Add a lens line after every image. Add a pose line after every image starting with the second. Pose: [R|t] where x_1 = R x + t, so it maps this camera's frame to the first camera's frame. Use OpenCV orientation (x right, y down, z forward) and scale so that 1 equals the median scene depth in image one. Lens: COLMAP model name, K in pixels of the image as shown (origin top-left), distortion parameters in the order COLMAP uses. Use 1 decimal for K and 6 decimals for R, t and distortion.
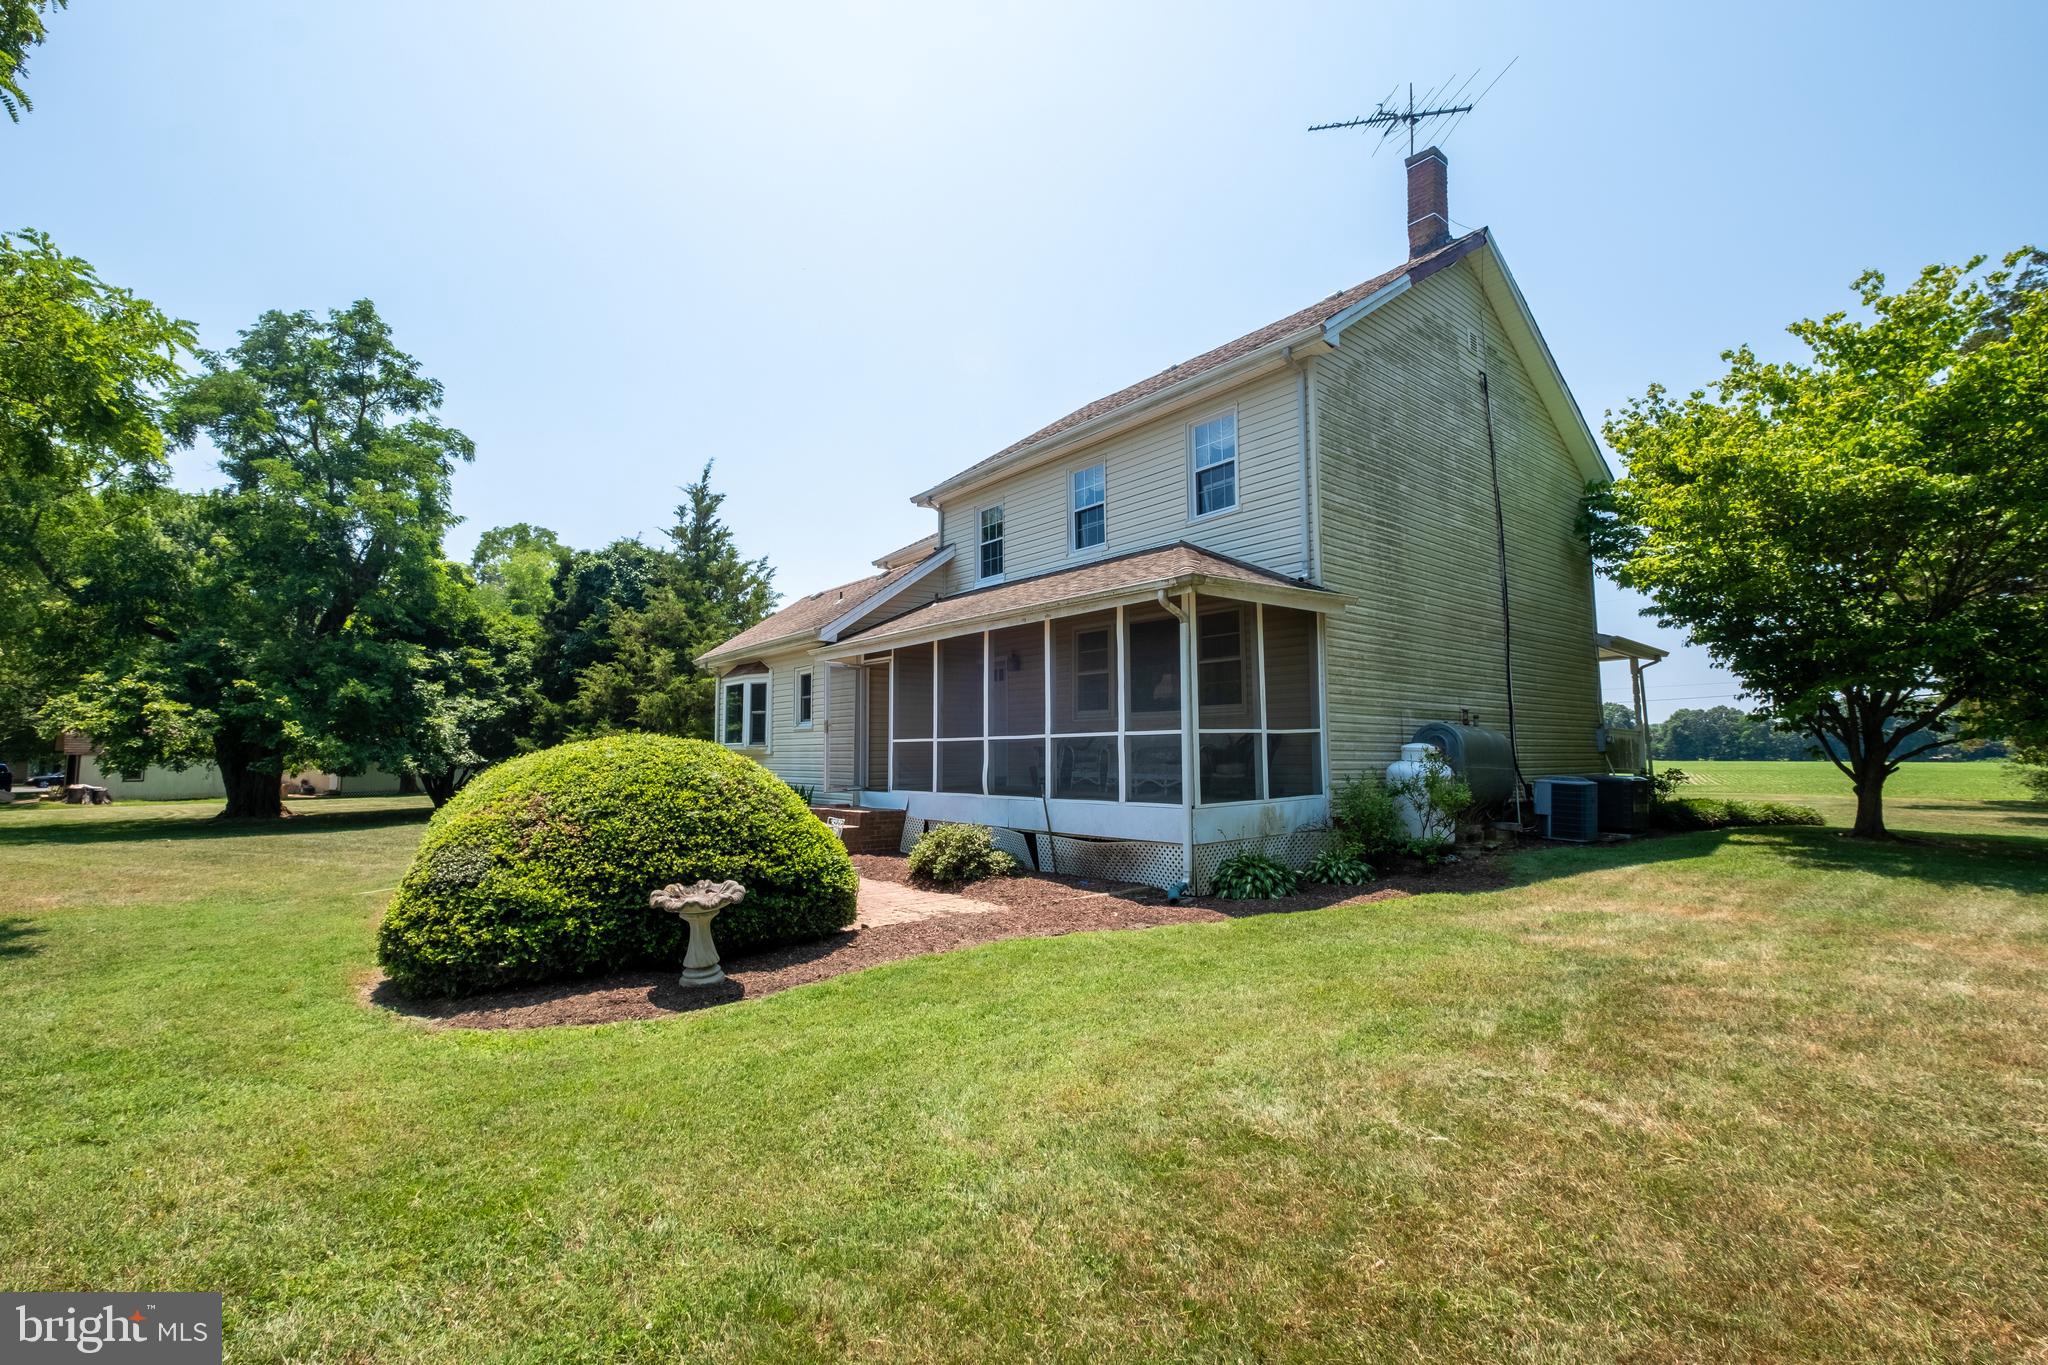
lens RADIAL K [[895.0, 0, 1024.0], [0, 895.0, 682.5], [0, 0, 1]] dist [-0.000454, -0.000052]
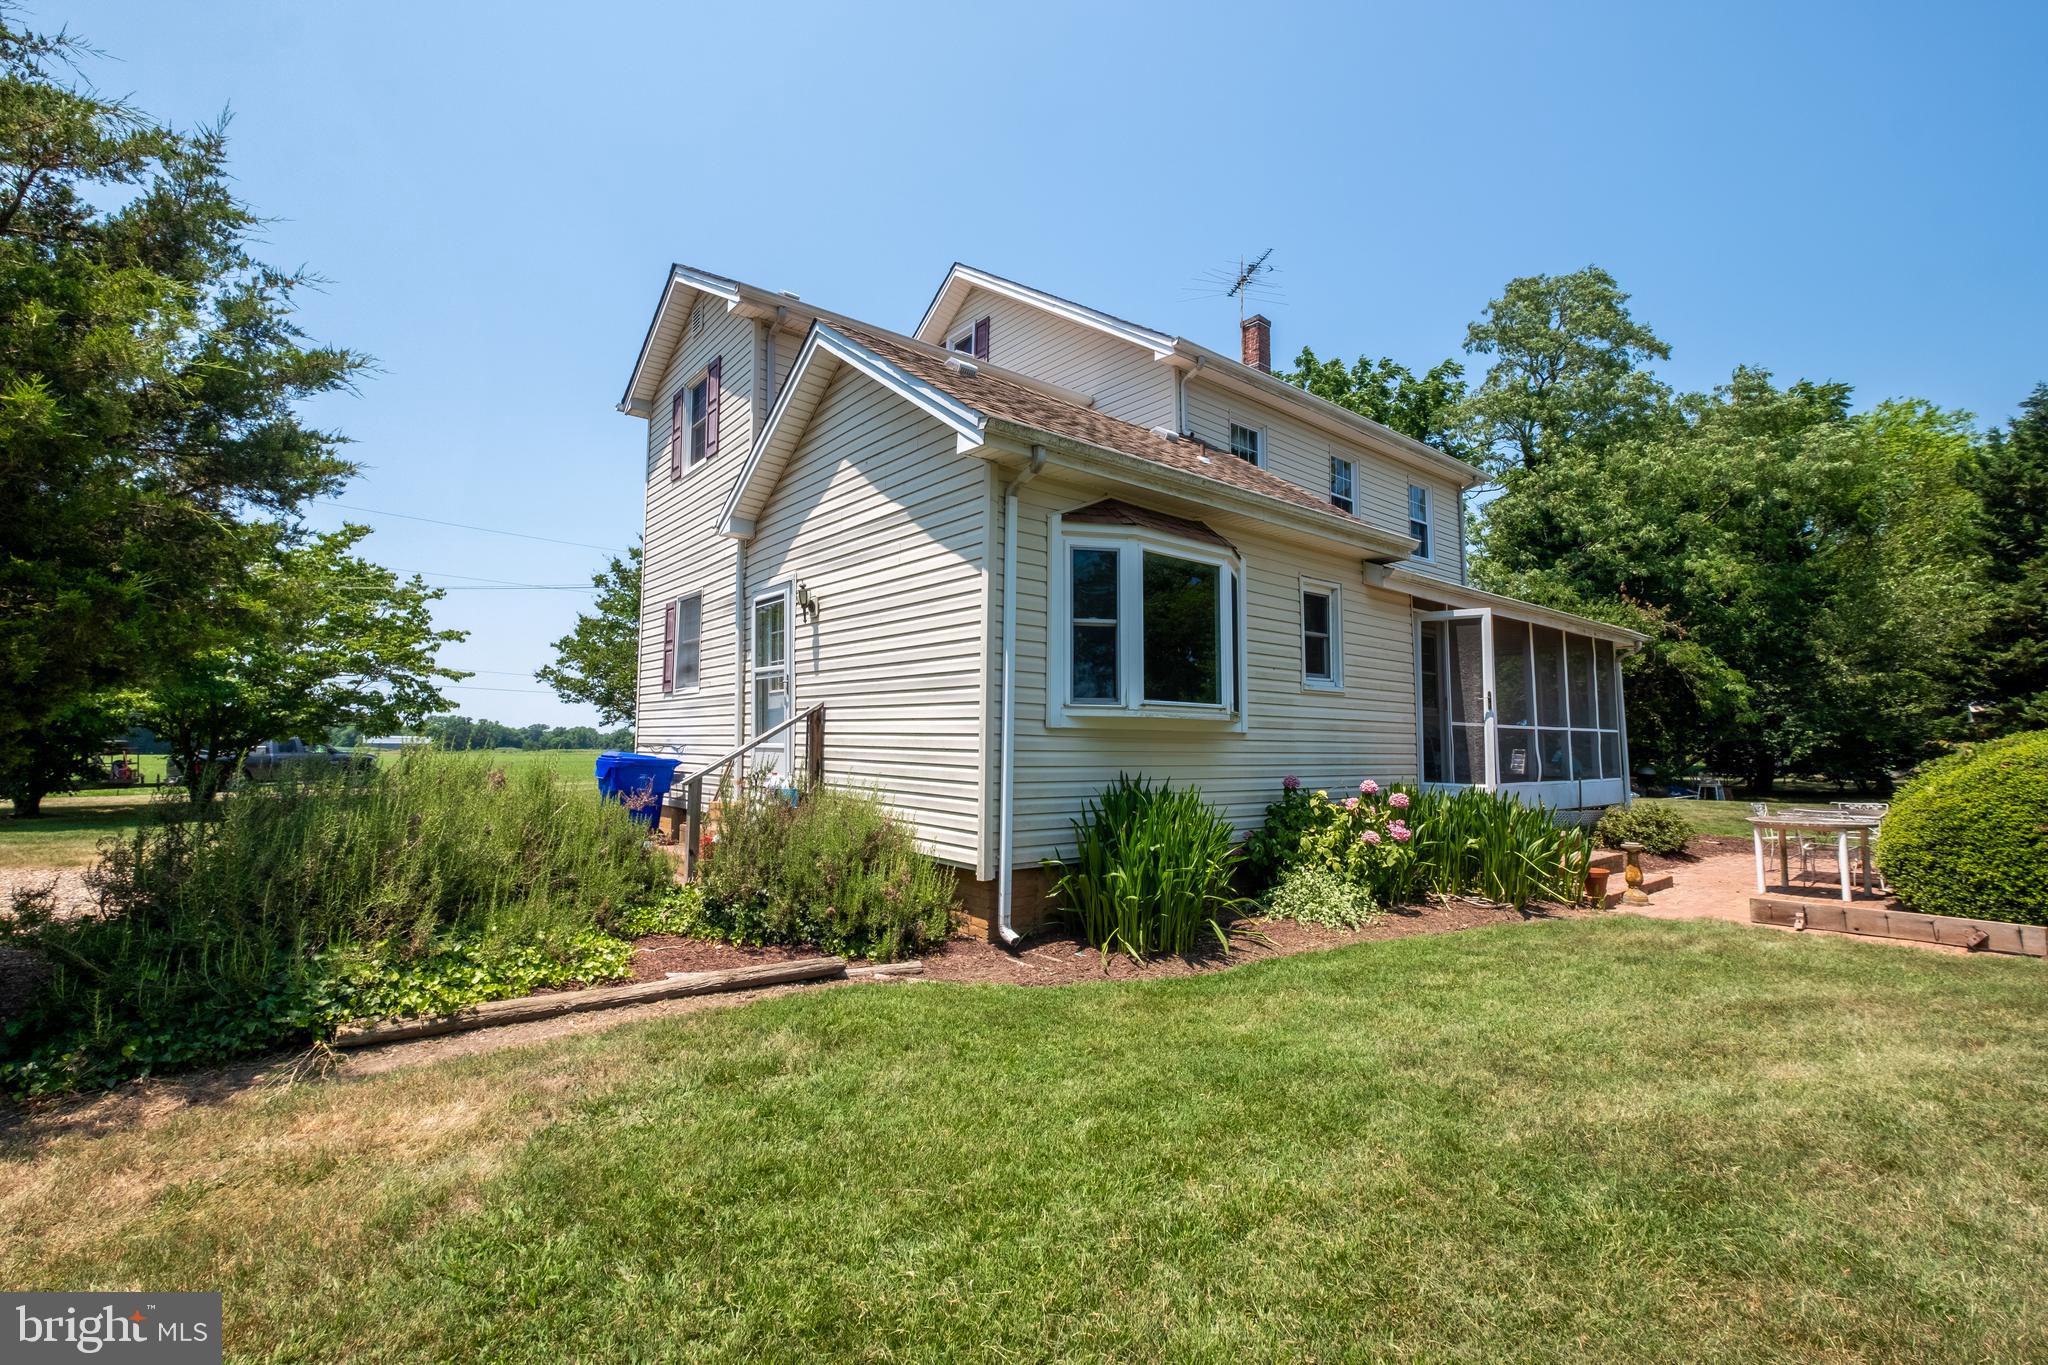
lens RADIAL K [[895.0, 0, 1024.0], [0, 895.0, 682.5], [0, 0, 1]] dist [-0.000454, -0.000052]
pose [[-0.000177, 0.083181, 0.996534, -0.908545], [-0.086118, 0.992831, -0.082887, 0.123531], [-0.996285, -0.085834, 0.006988, 1.325277]]
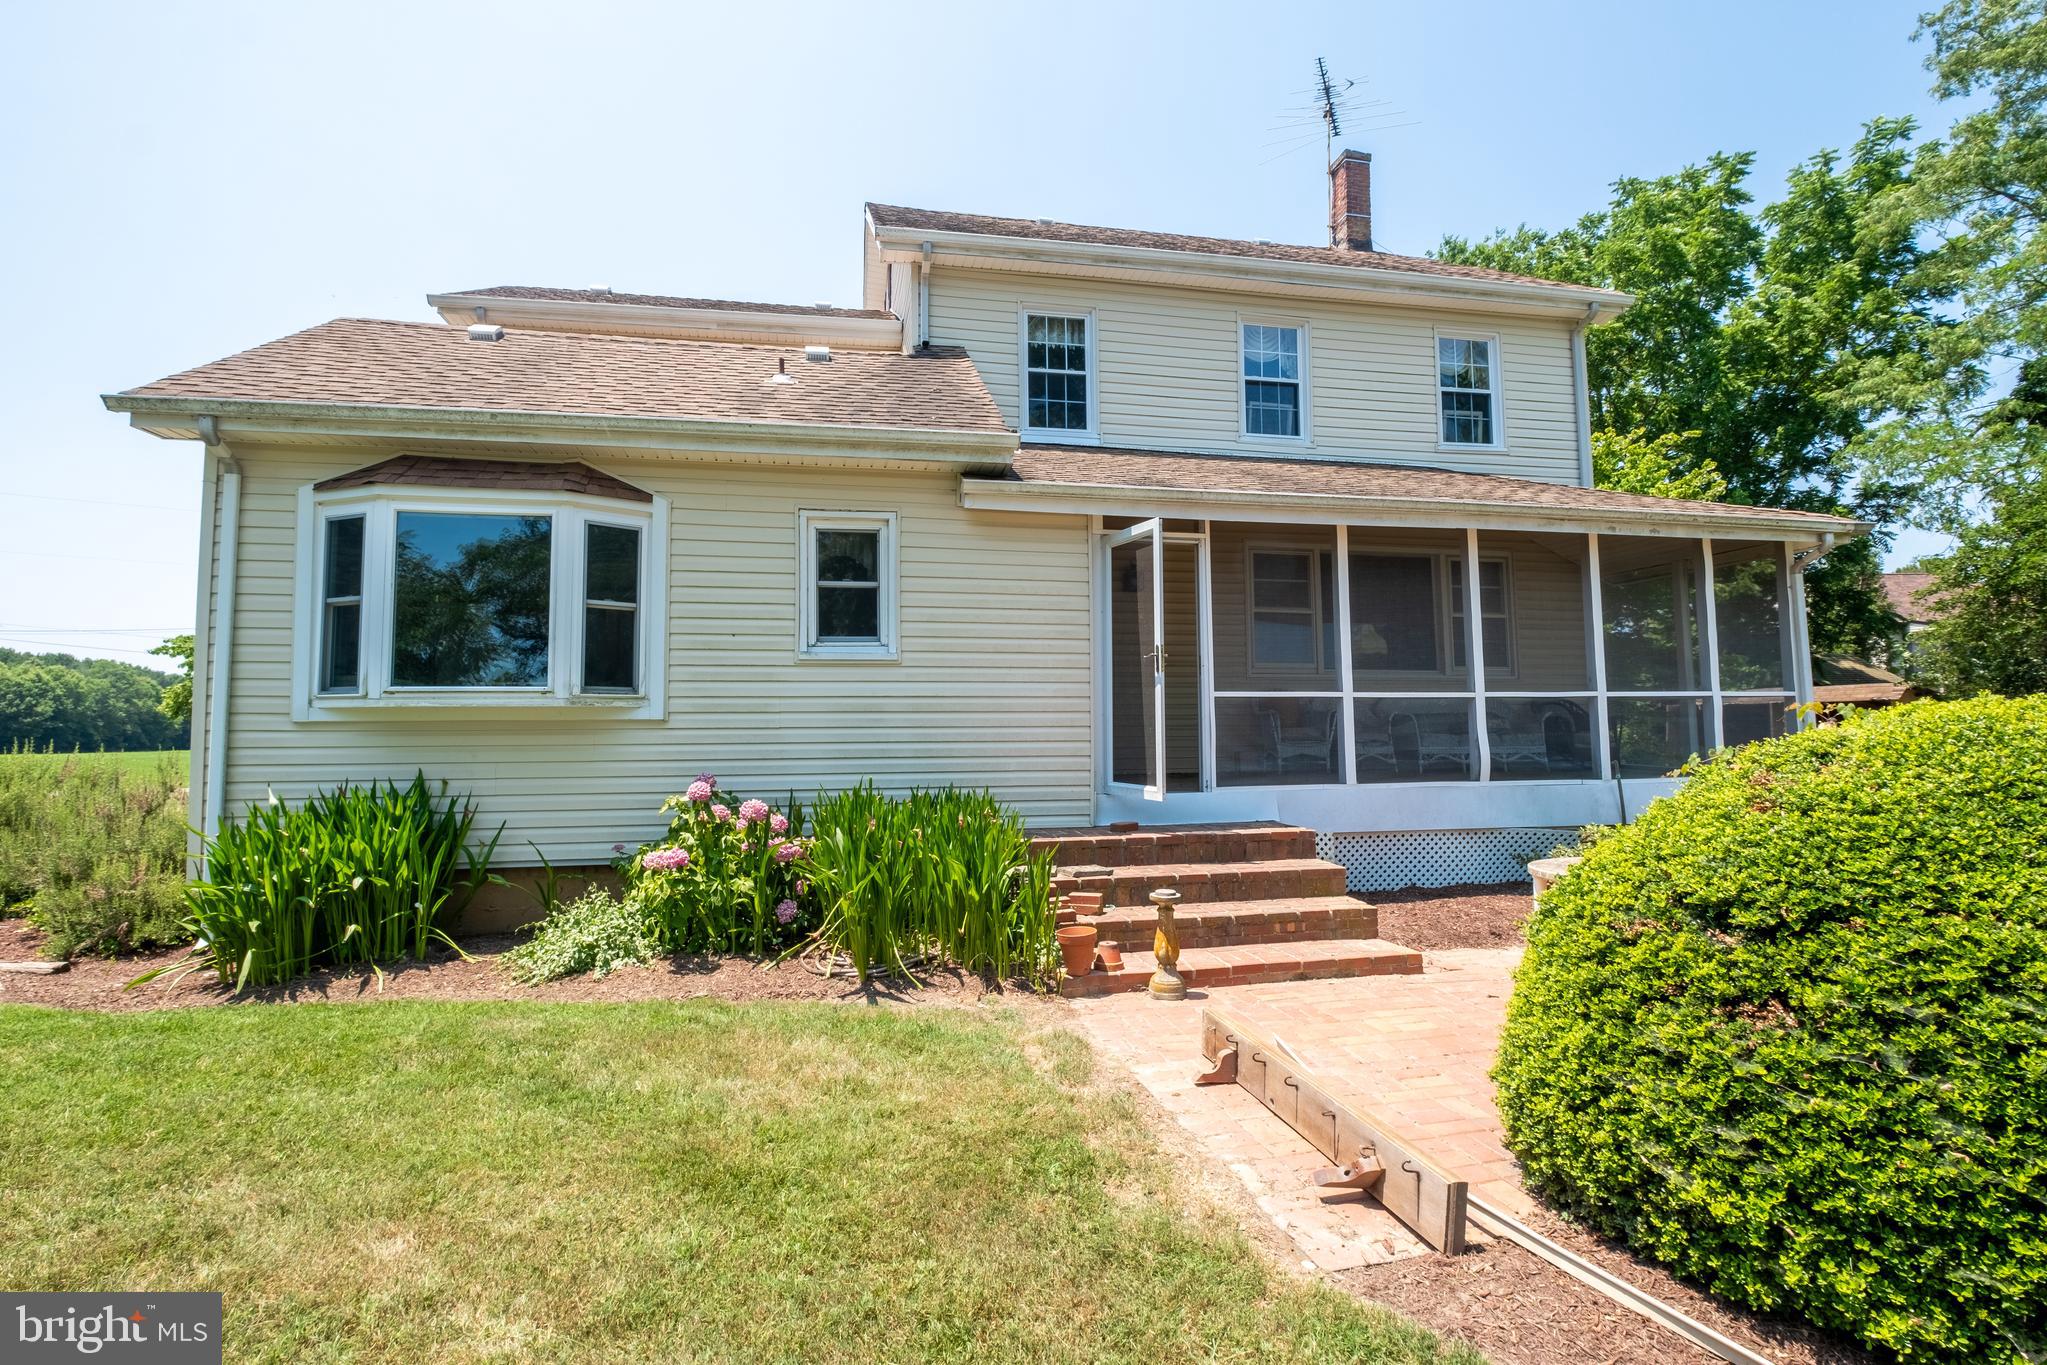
lens RADIAL K [[894.6, 0, 1023.5], [0, 894.6, 682.5], [0, 0, 1]] dist [-0.000454, -0.000052]
pose [[0.489446, 0.044887, 0.870877, -0.642176], [-0.068620, 0.997560, -0.012851, 0.070514], [-0.869329, -0.053470, 0.491332, 0.808197]]
